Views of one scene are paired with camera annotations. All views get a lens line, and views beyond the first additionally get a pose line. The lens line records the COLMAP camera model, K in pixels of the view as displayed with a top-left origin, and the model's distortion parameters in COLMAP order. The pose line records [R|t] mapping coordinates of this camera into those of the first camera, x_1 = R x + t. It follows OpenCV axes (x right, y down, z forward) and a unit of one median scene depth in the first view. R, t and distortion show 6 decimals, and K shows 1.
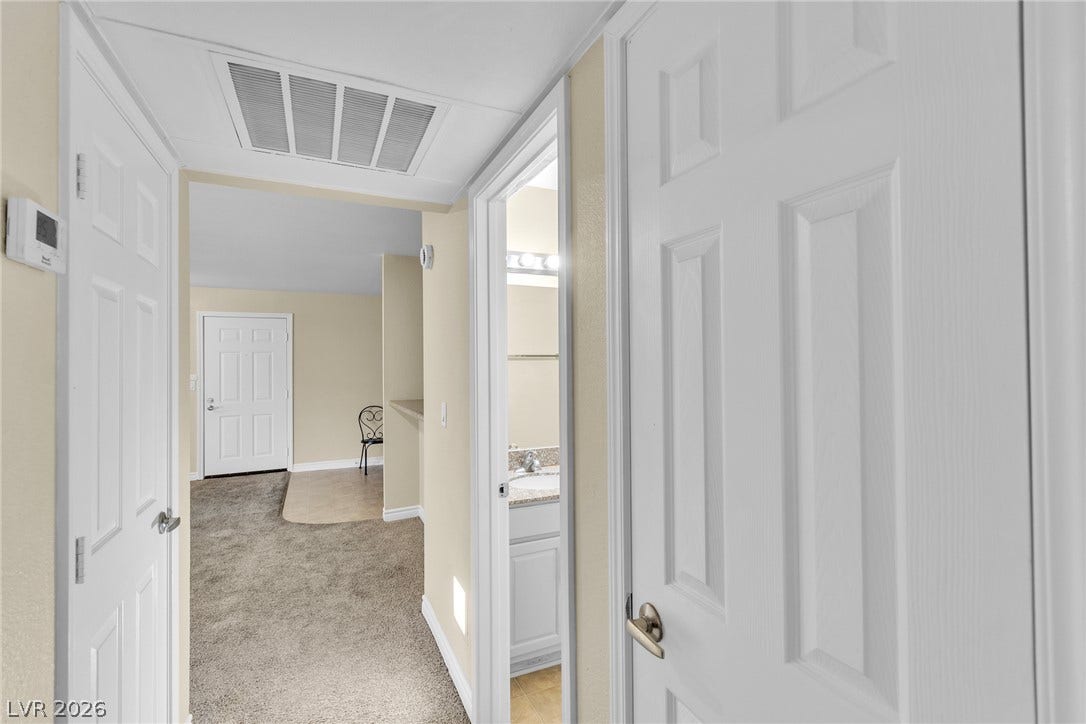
lens RADIAL K [[482.9, 0, 546.8], [0, 482.9, 356.6], [0, 0, 1]] dist [0.005644, -0.003377]
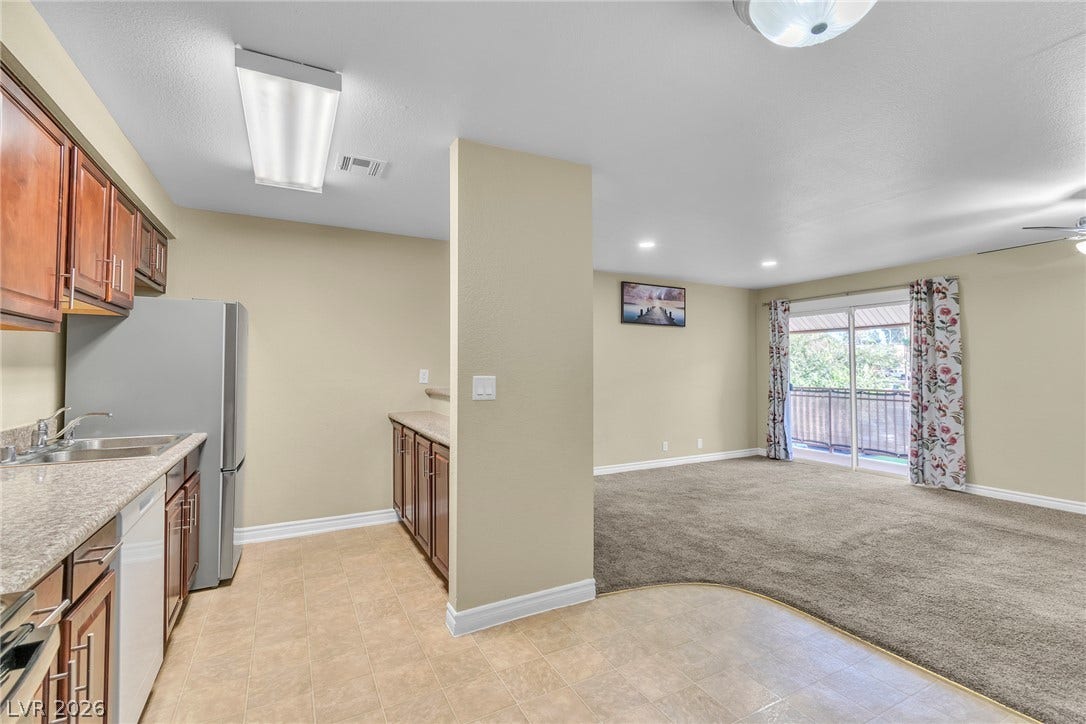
lens RADIAL K [[482.9, 0, 546.8], [0, 482.9, 356.6], [0, 0, 1]] dist [0.005644, -0.003377]
pose [[-0.998795, 0.010304, -0.047993, -0.186101], [0.012318, 0.999048, -0.041844, 0.044610], [0.047516, -0.042385, -0.997971, 1.188363]]
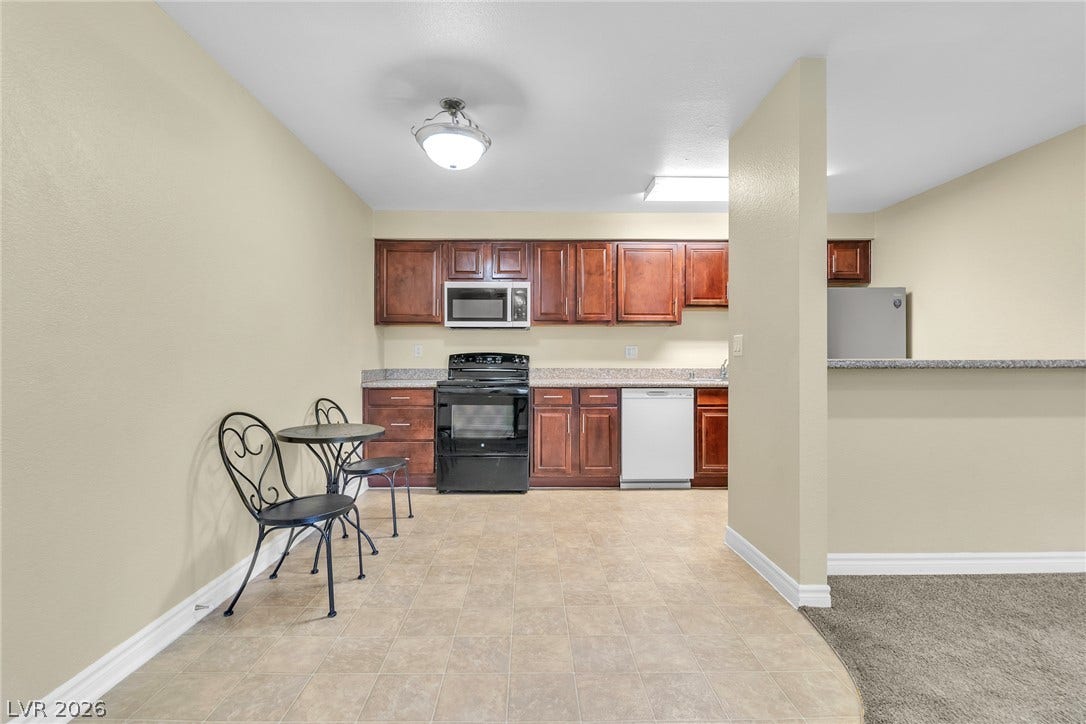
lens RADIAL K [[487.6, 0, 536.7], [0, 487.6, 360.1], [0, 0, 1]] dist [0.000479, -0.000256]
pose [[0.414961, 0.010146, 0.909783, -0.651261], [-0.020016, 0.999798, -0.002021, 0.071414], [-0.909619, -0.017372, 0.415080, 0.767626]]
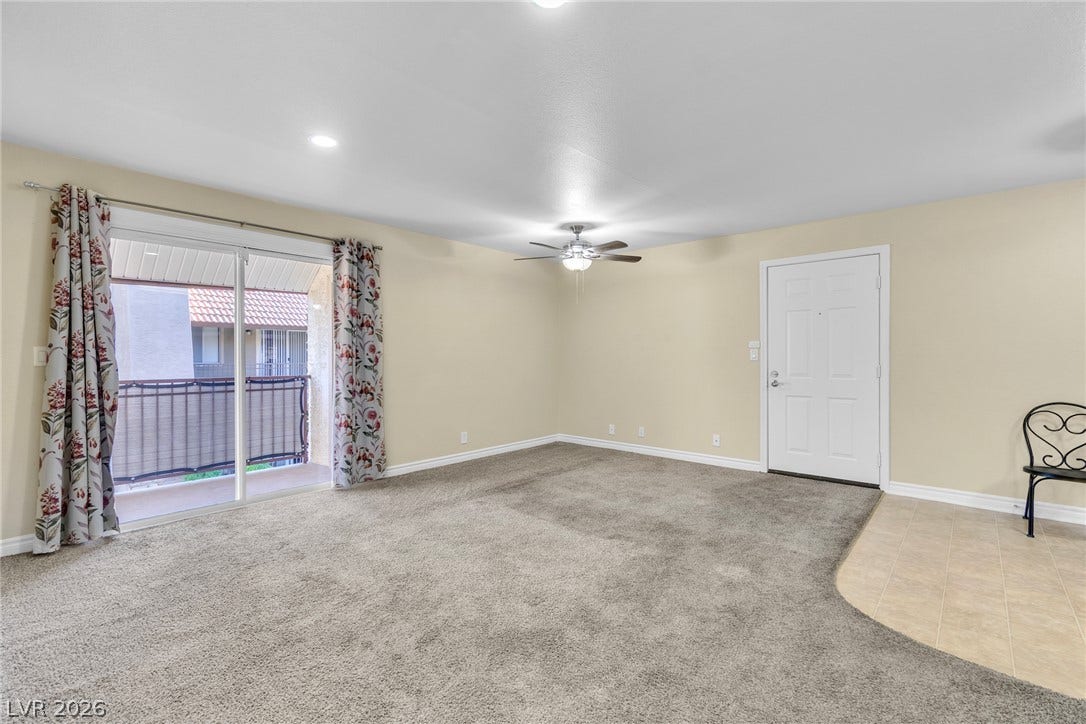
lens RADIAL K [[482.9, 0, 546.8], [0, 482.9, 356.6], [0, 0, 1]] dist [0.005644, -0.003377]
pose [[0.392577, 0.011819, -0.919643, -0.122682], [0.012056, 0.999765, 0.017995, 0.044184], [0.919640, -0.018151, 0.392342, 0.357206]]
